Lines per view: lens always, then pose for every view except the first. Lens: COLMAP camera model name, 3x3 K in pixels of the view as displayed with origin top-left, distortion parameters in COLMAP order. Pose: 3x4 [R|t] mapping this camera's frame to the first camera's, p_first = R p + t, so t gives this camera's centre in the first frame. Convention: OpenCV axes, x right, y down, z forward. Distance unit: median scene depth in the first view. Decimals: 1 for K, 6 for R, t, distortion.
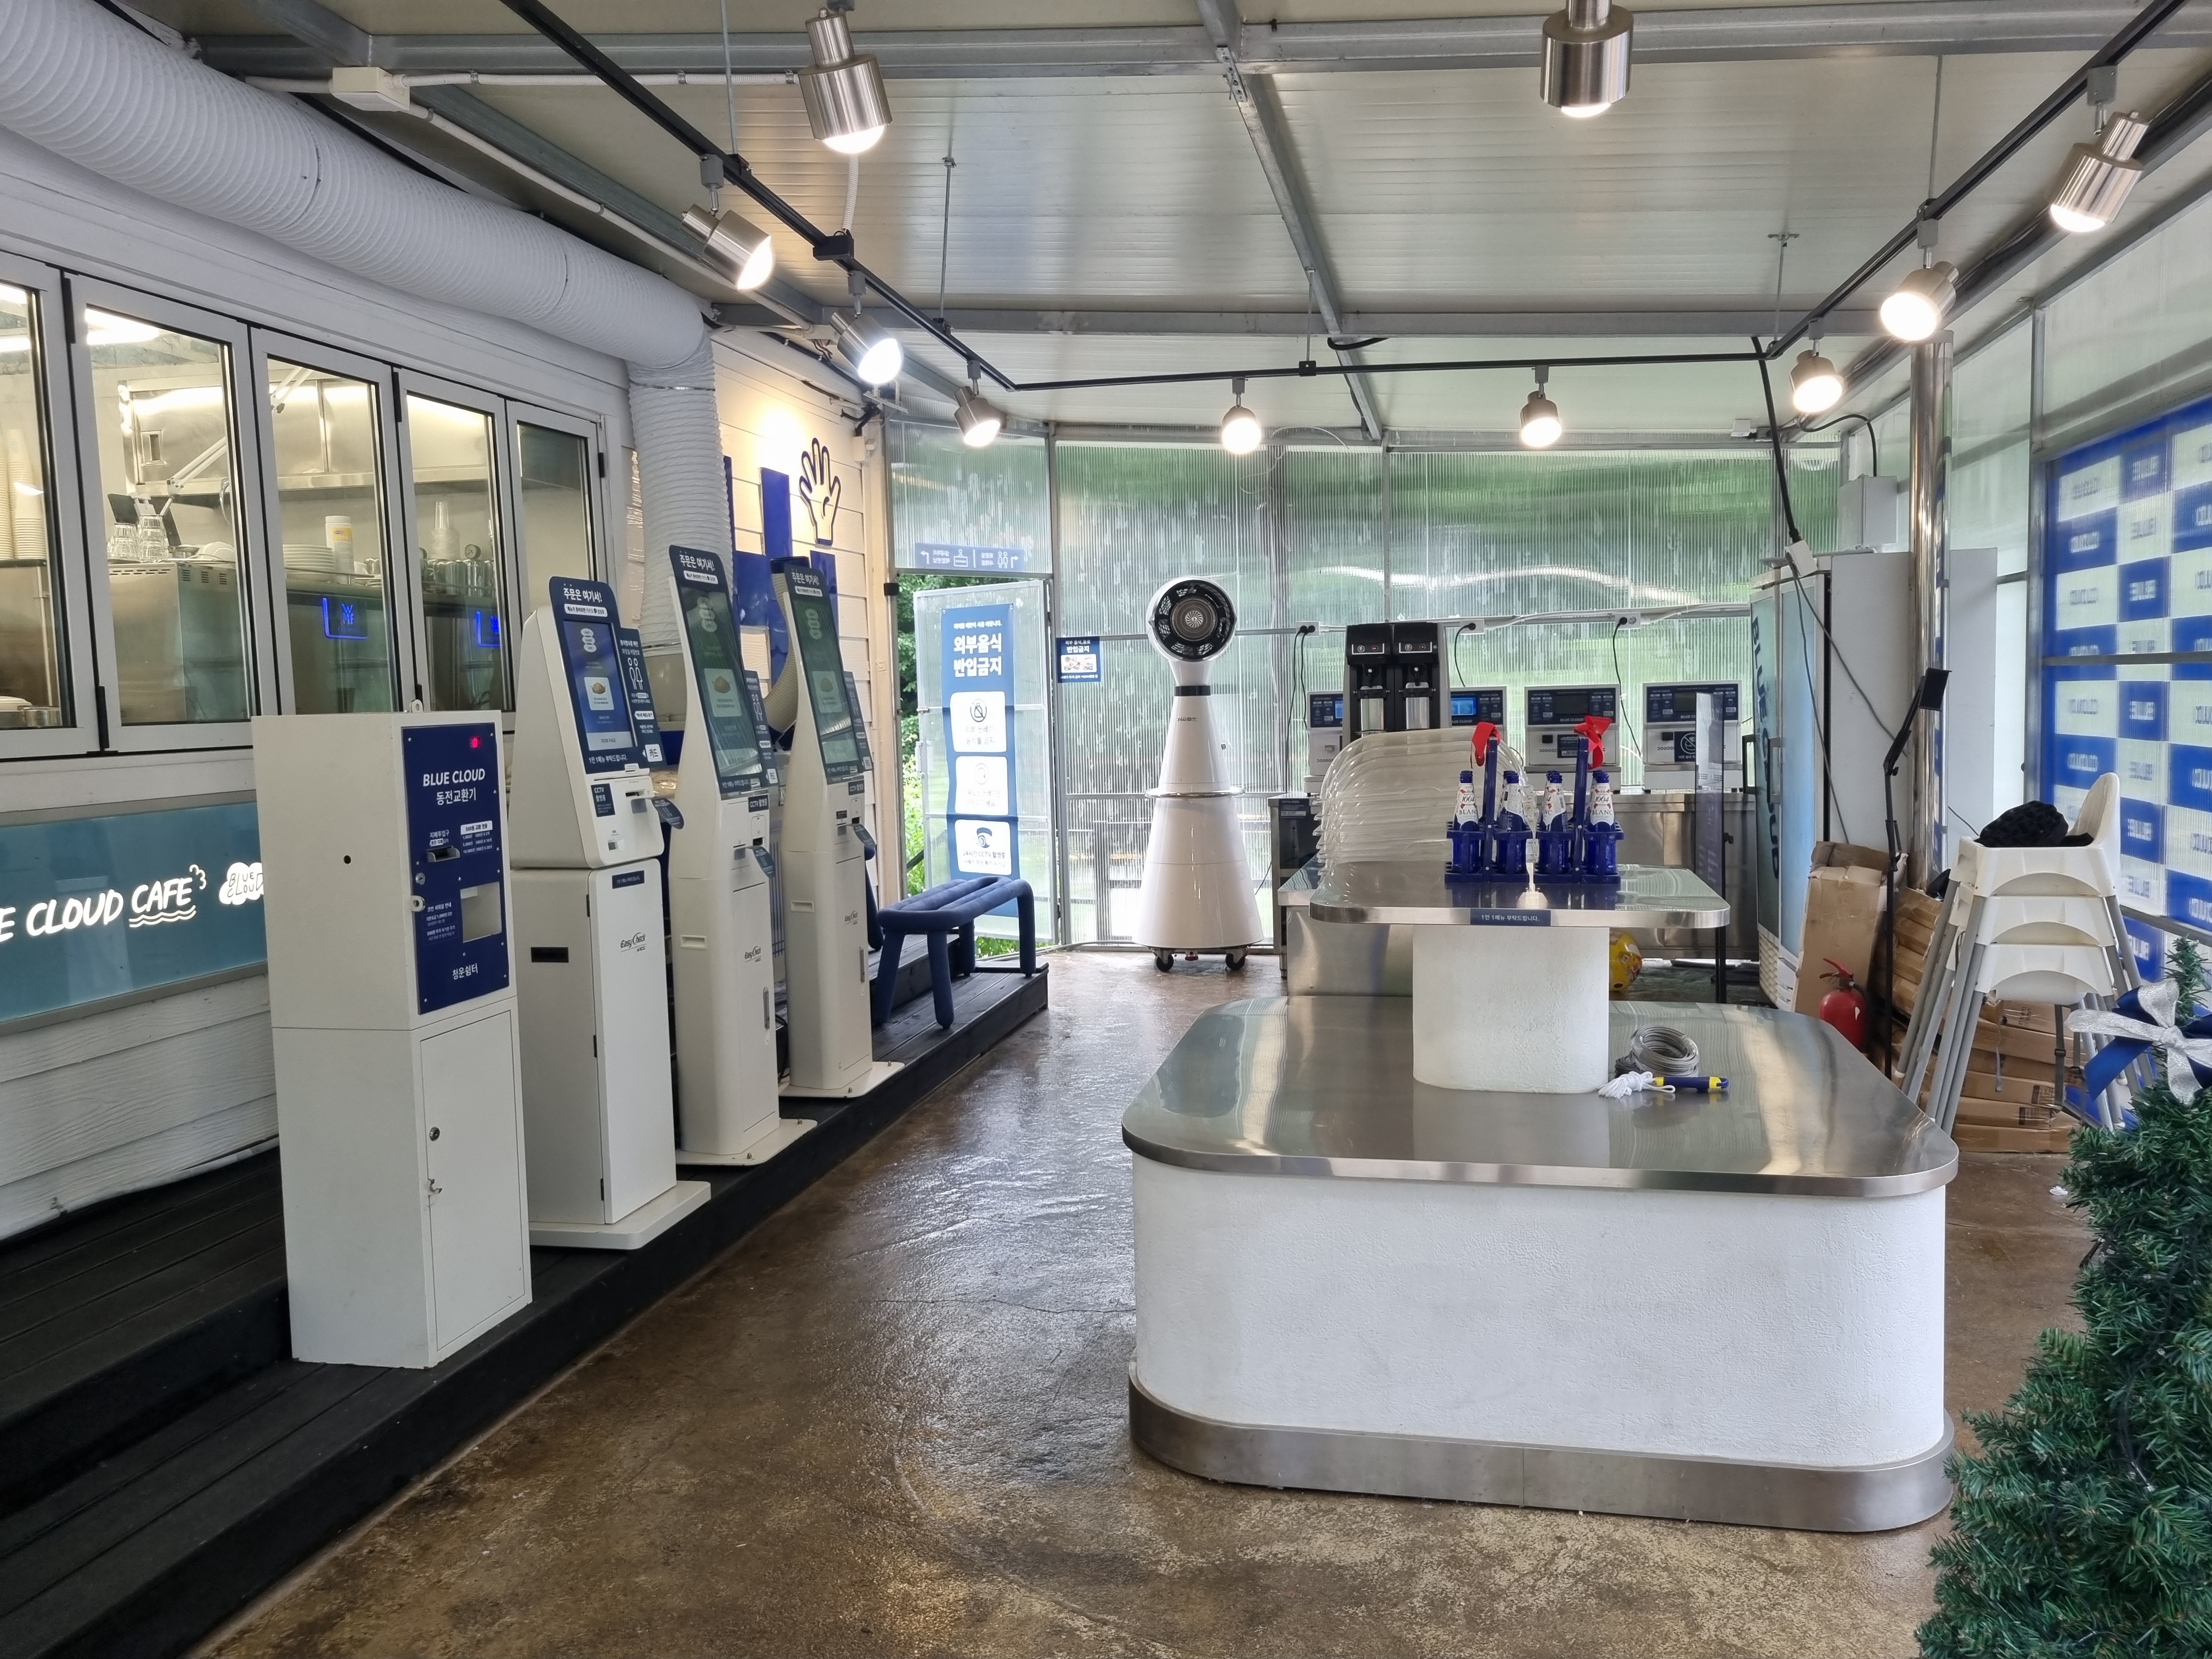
lens RADIAL K [[1669.2, 0, 1106.0], [0, 1669.2, 829.5], [0, 0, 1]] dist [-0.001249, 0.238978]
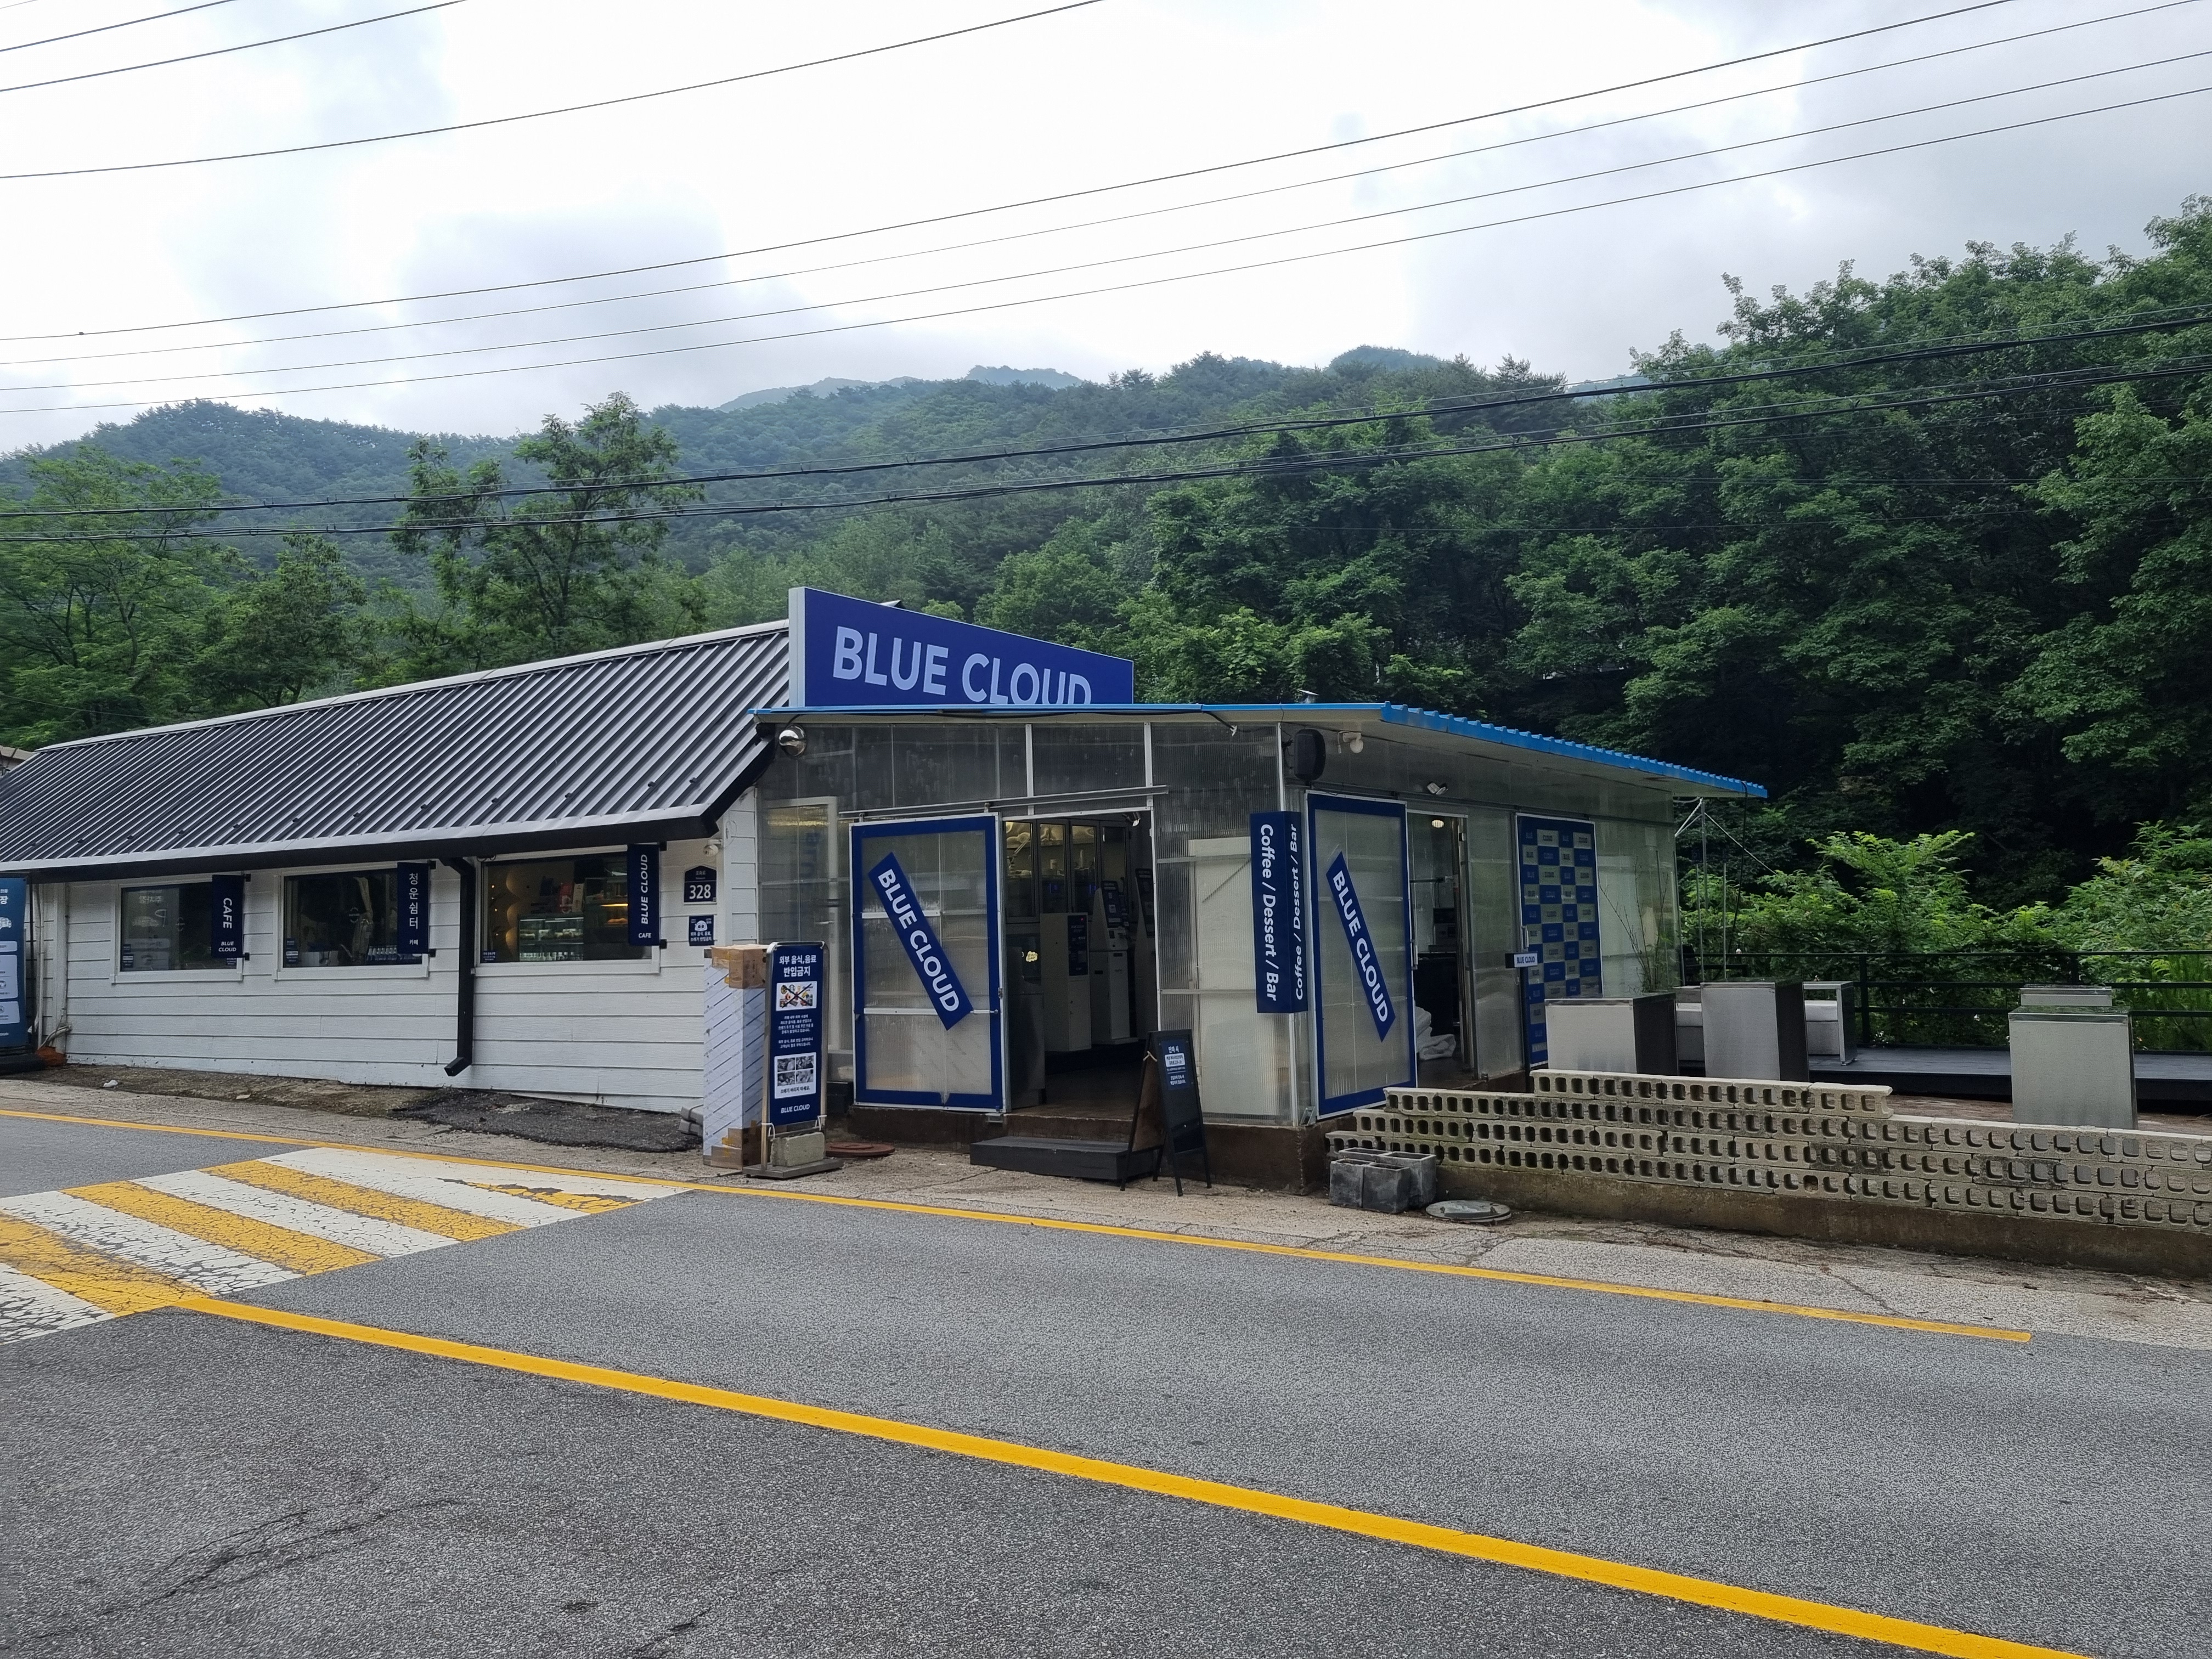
lens RADIAL K [[1669.2, 0, 1106.0], [0, 1669.2, 829.5], [0, 0, 1]] dist [-0.001249, 0.238978]
pose [[0.929820, -0.016830, -0.367628, 1.218665], [-0.028101, 0.992790, -0.116526, 0.207971], [0.366939, 0.118679, 0.922644, -2.868535]]
